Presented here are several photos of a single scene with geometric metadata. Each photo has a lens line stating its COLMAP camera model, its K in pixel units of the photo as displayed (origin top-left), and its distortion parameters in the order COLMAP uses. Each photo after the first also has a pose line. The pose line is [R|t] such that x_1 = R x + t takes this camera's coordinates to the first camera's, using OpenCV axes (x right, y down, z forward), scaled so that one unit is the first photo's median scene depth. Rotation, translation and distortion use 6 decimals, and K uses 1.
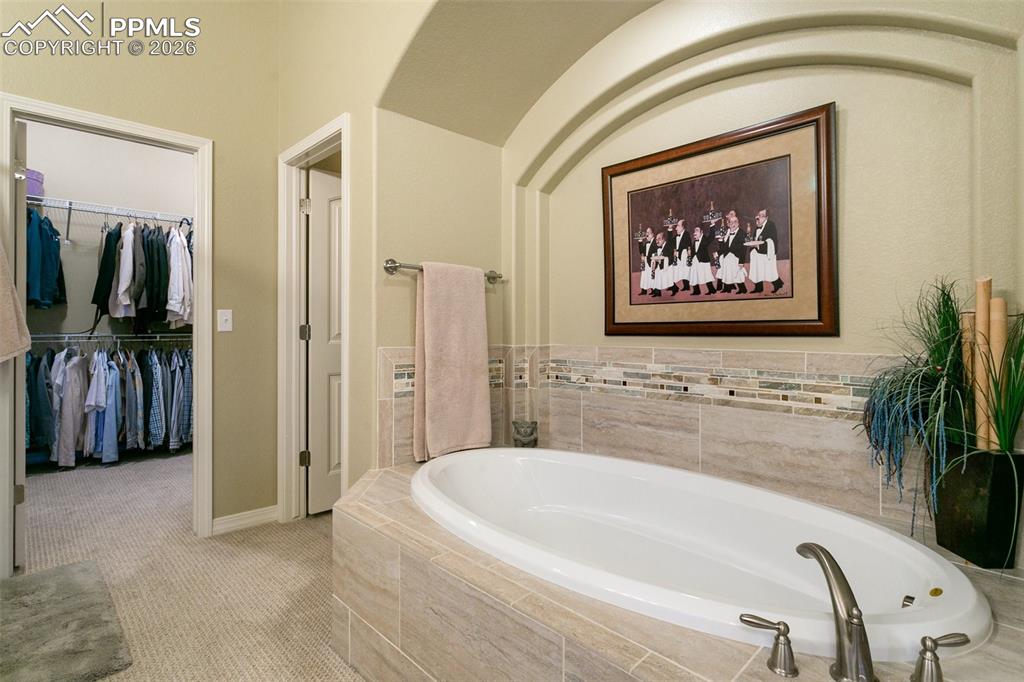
lens RADIAL K [[512.2, 0, 510.0], [0, 512.2, 341.1], [0, 0, 1]] dist [-0.002487, 0.000698]
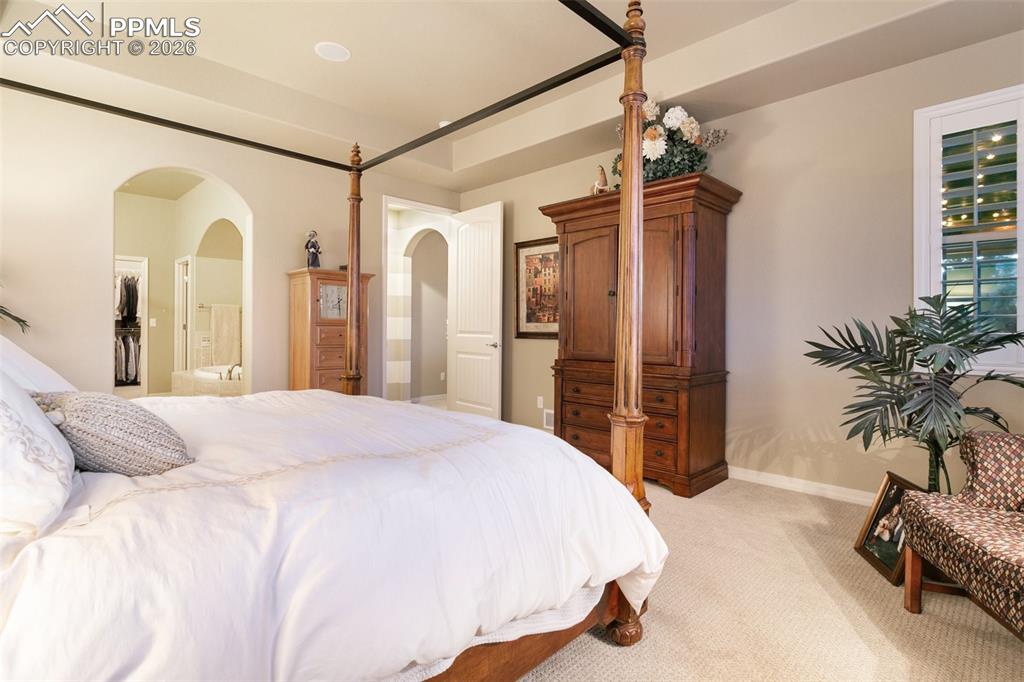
lens RADIAL K [[512.2, 0, 515.6], [0, 512.2, 332.5], [0, 0, 1]] dist [-0.002487, 0.000698]
pose [[0.999965, 0.000507, 0.008330, 0.914500], [-0.000461, 0.999985, -0.005429, 0.016972], [-0.008333, 0.005425, 0.999951, -1.175241]]
